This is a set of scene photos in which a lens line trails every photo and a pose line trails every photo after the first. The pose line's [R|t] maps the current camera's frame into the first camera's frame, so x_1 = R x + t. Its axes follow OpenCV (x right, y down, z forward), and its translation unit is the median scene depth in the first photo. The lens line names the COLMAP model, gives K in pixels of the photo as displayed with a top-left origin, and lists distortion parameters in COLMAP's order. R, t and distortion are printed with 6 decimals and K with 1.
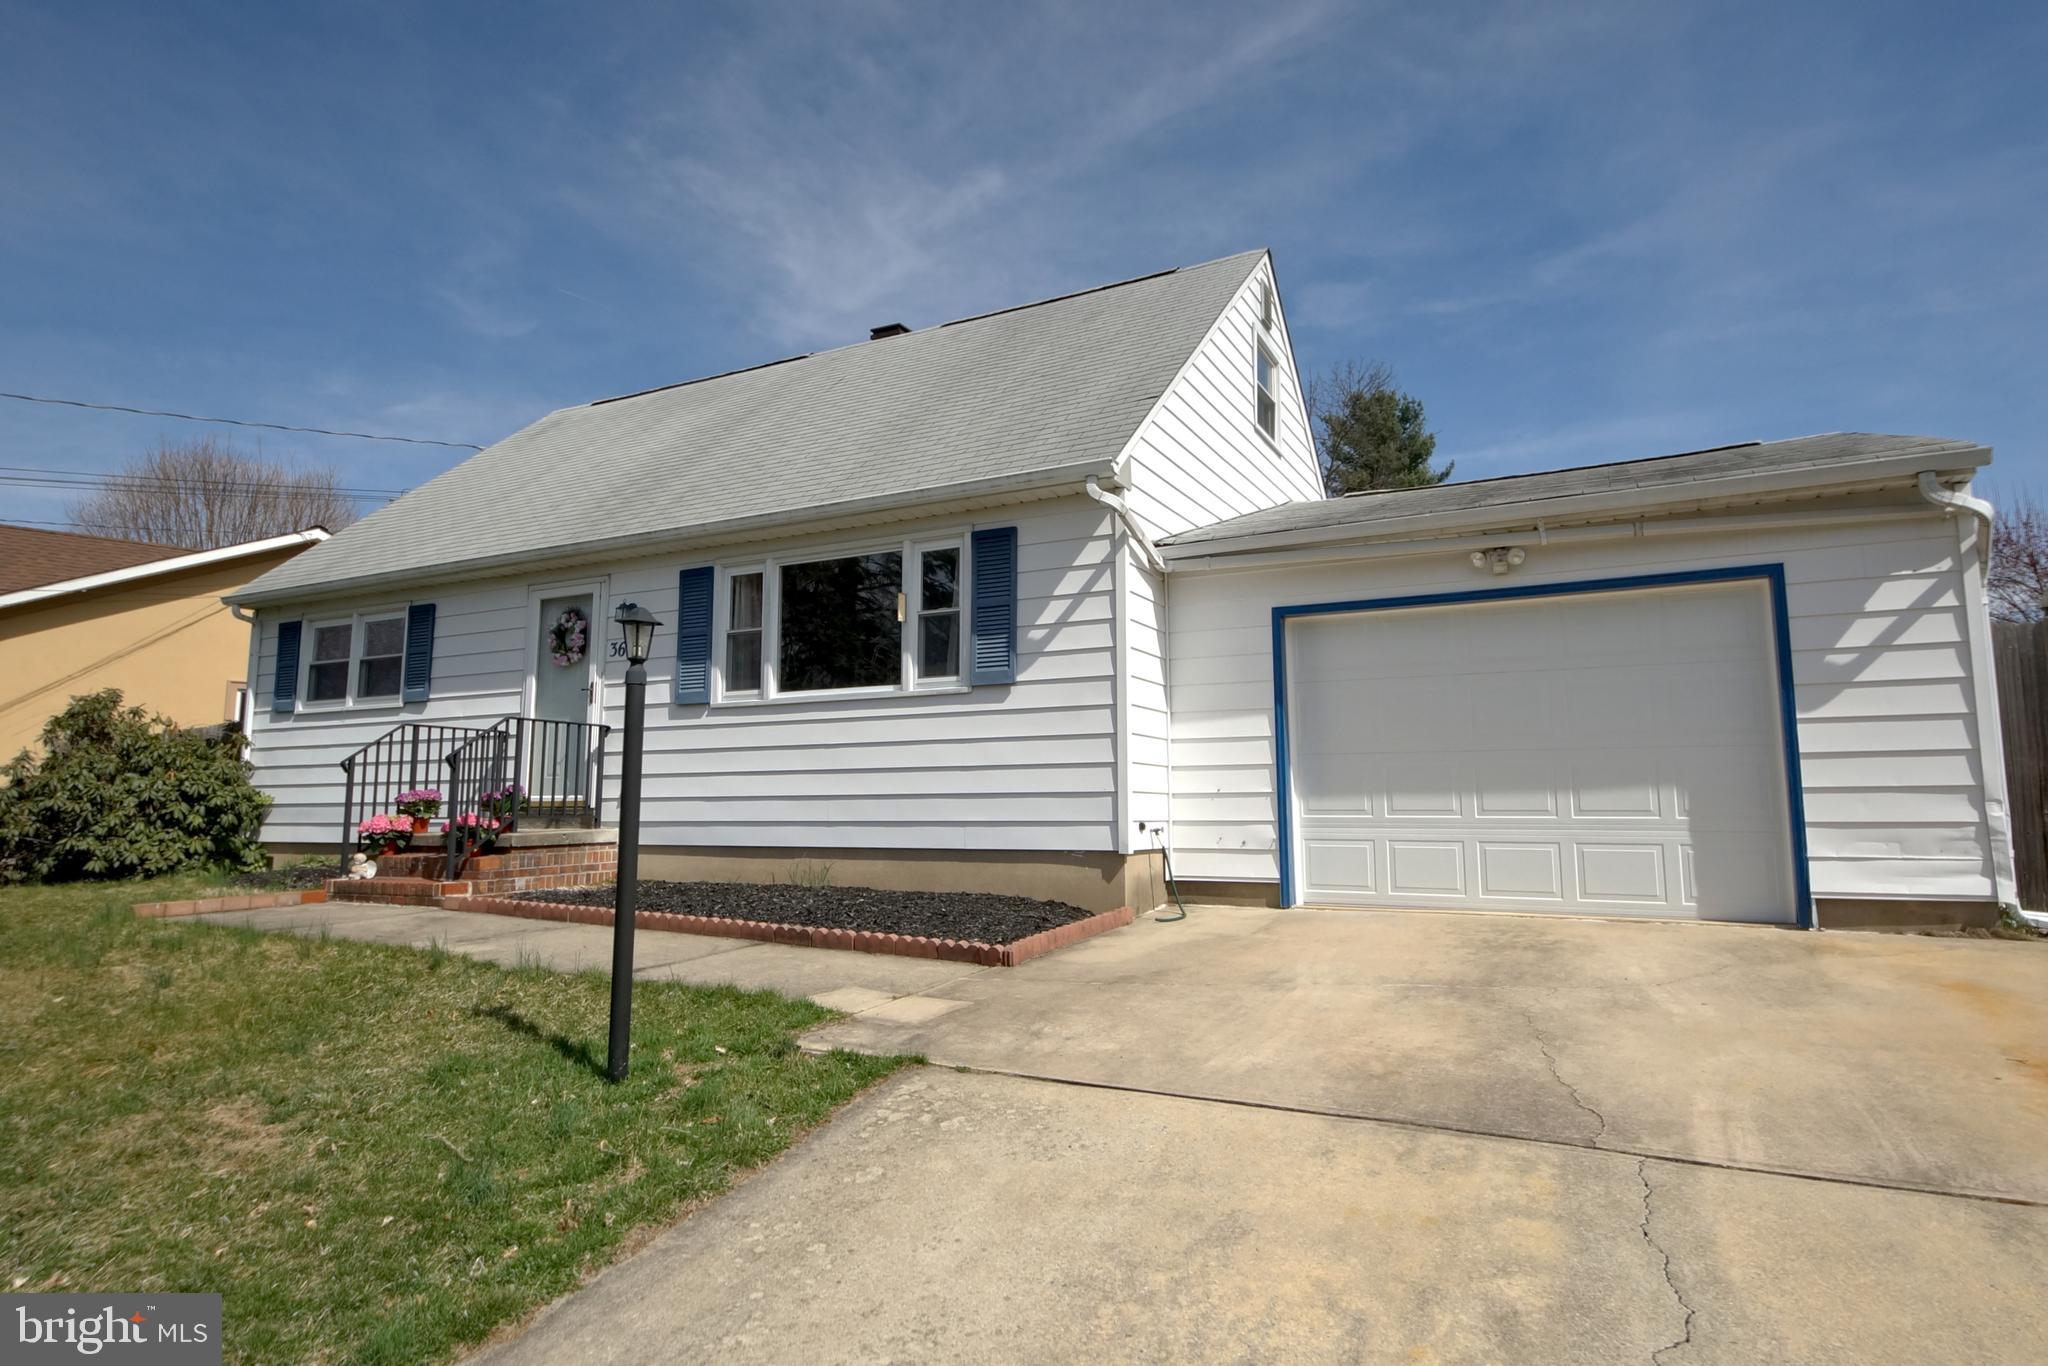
lens RADIAL K [[1034.9, 0, 1024.0], [0, 1034.9, 683.0], [0, 0, 1]] dist [0.047295, -0.042006]
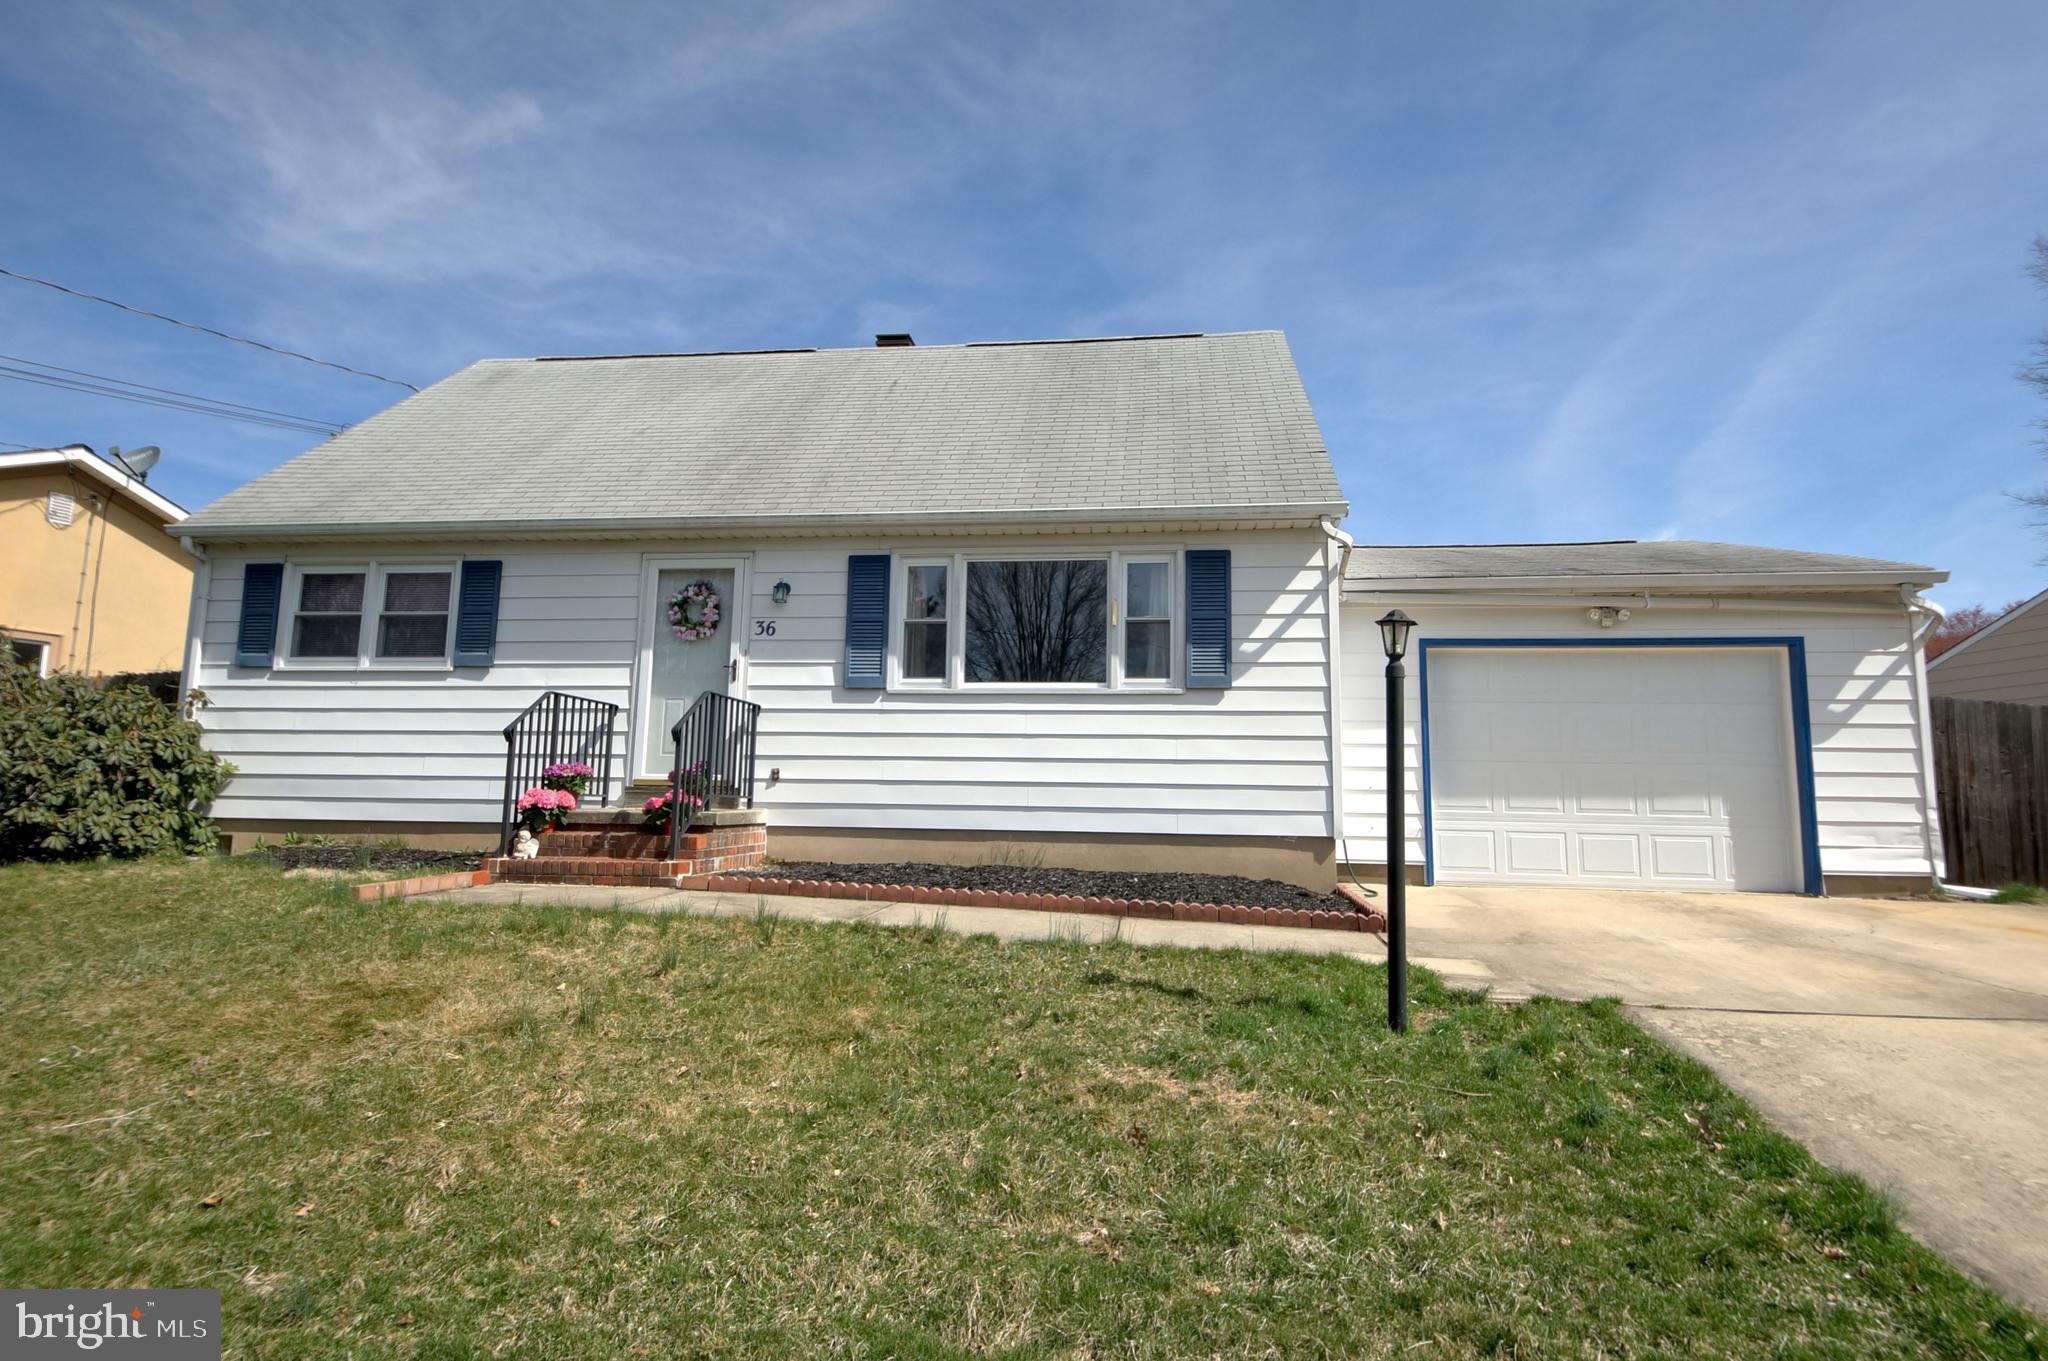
lens RADIAL K [[956.9, 0, 1036.0], [0, 956.9, 687.3], [0, 0, 1]] dist [0.054505, -0.047045]
pose [[0.948311, 0.059619, 0.311692, -0.477619], [-0.059028, 0.998192, -0.011339, 0.020985], [-0.311804, -0.007646, 0.950116, 0.060314]]
